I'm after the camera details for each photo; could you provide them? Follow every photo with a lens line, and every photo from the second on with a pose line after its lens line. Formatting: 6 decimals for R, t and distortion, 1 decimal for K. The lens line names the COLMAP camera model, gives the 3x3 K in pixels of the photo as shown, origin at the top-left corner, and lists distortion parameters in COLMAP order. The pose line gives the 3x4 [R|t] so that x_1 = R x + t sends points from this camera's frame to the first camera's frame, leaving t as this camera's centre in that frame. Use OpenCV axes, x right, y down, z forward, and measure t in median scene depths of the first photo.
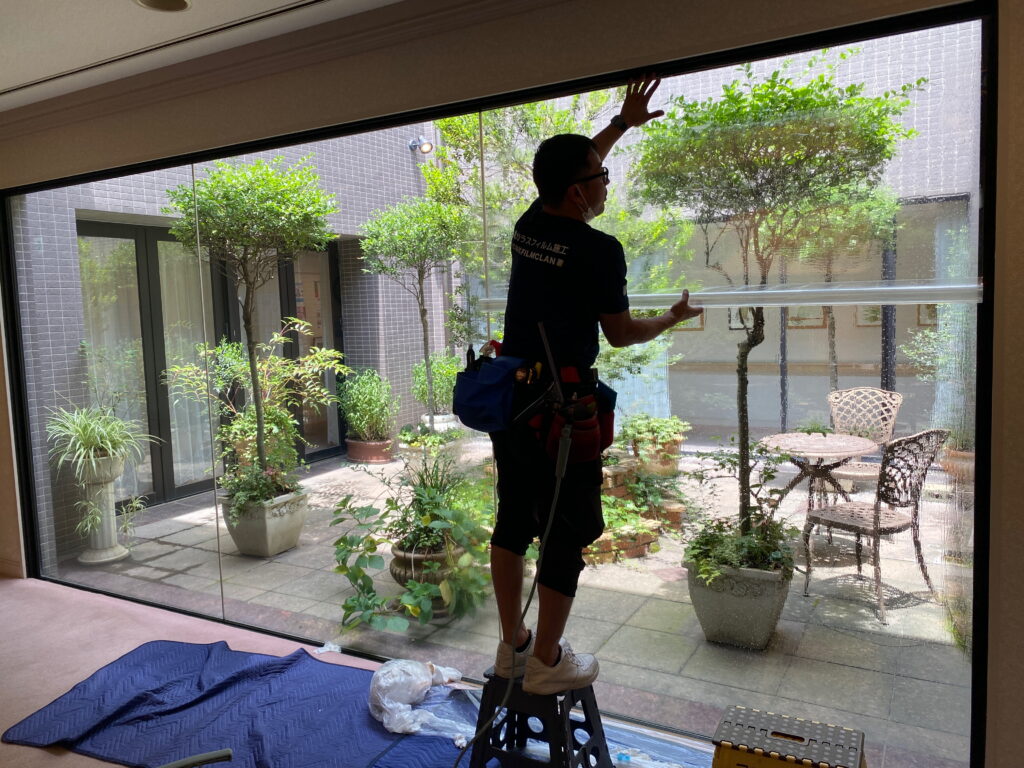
lens RADIAL K [[780.8, 0, 501.0], [0, 780.8, 375.3], [0, 0, 1]] dist [-0.002047, -0.005425]
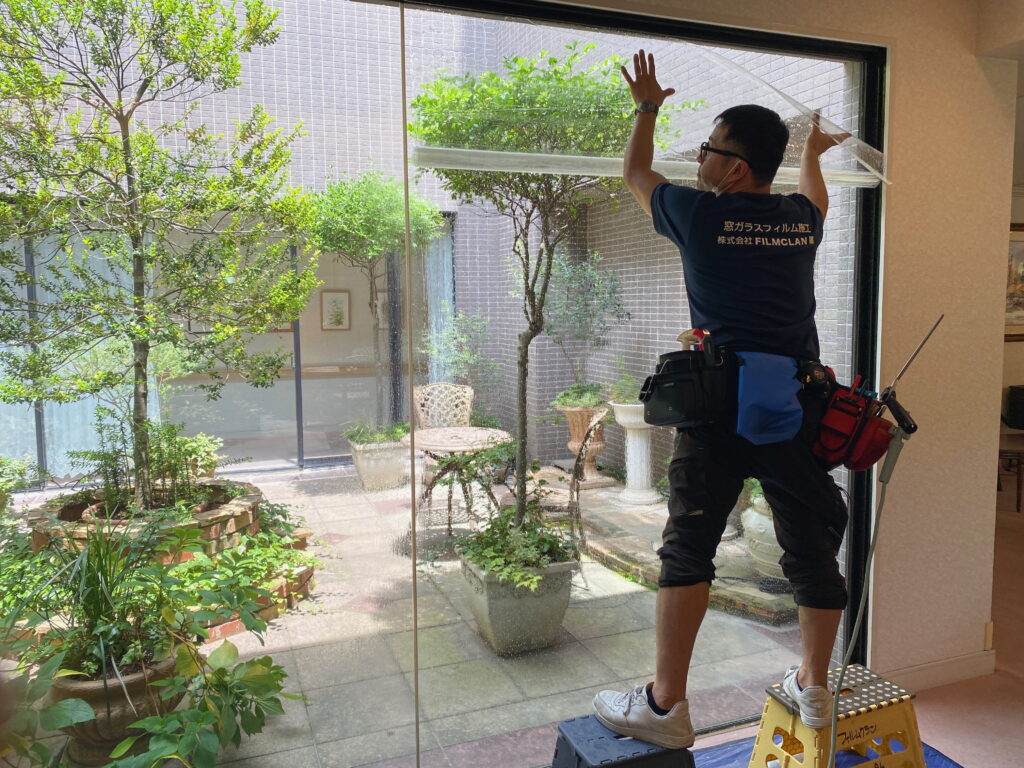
lens RADIAL K [[770.4, 0, 512.0], [0, 770.4, 384.0], [0, 0, 1]] dist [0.084846, -0.179364]
pose [[0.624674, -0.050194, 0.779271, -0.321055], [0.054422, 0.998304, 0.020677, 0.000797], [-0.778987, 0.029493, 0.626346, 0.306004]]
